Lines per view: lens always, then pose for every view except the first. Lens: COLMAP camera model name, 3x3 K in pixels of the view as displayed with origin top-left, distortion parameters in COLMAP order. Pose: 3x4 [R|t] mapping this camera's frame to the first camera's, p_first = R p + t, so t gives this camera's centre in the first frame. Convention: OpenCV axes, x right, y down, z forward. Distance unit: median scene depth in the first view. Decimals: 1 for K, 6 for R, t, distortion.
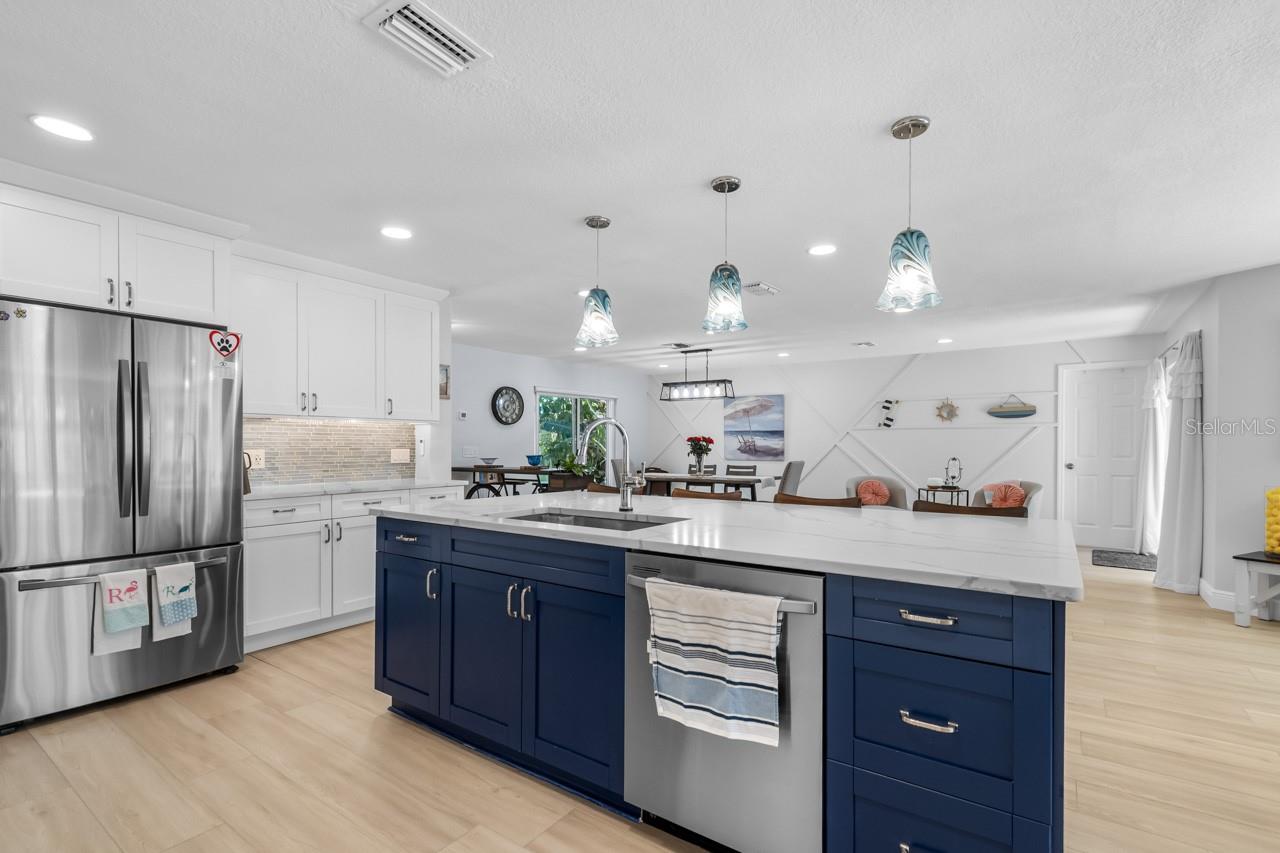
lens RADIAL K [[596.4, 0, 644.1], [0, 596.4, 448.9], [0, 0, 1]] dist [0.015910, -0.006197]
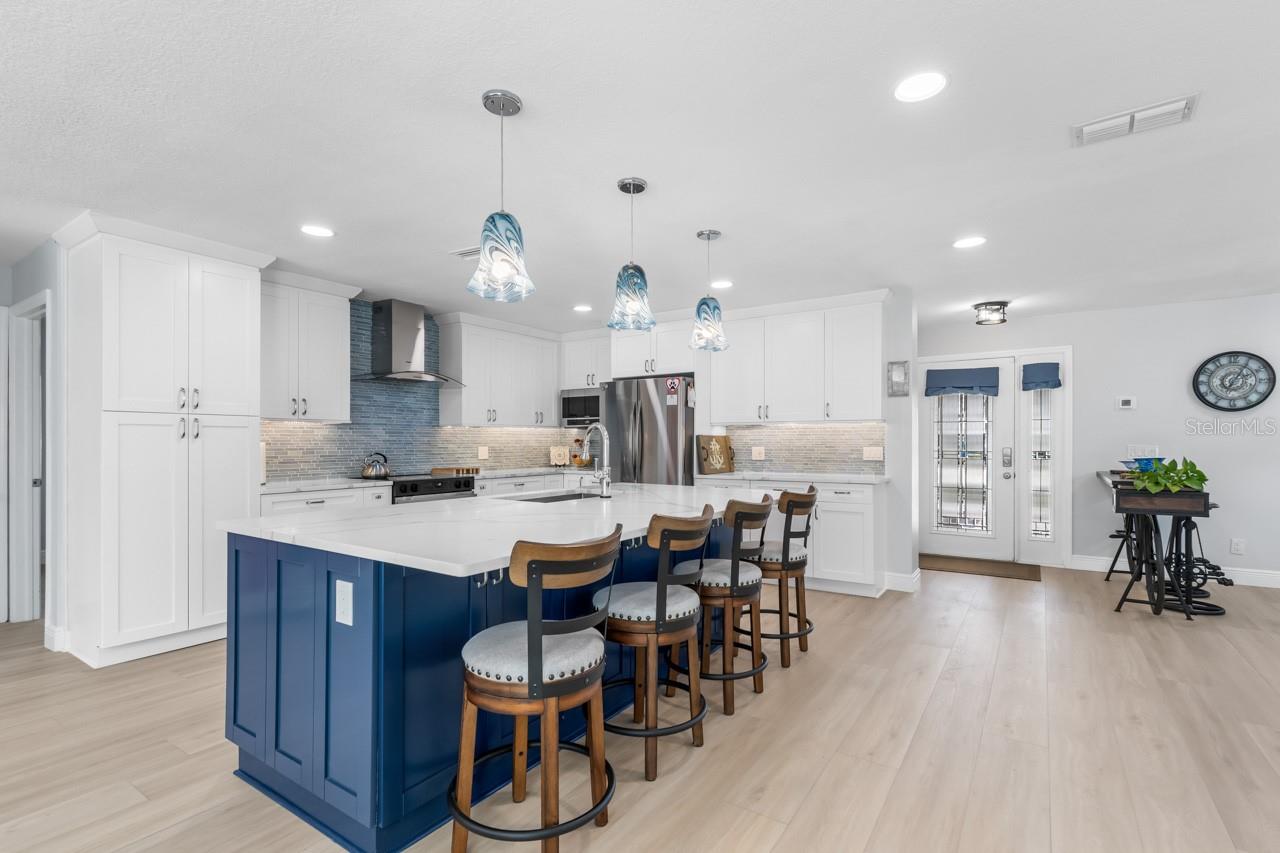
lens RADIAL K [[596.4, 0, 650.3], [0, 596.4, 445.5], [0, 0, 1]] dist [0.015910, -0.006197]
pose [[0.031192, 0.003797, -0.999506, 0.488455], [-0.004735, 0.999982, 0.003651, -0.003682], [0.999502, 0.004619, 0.031210, 0.435250]]
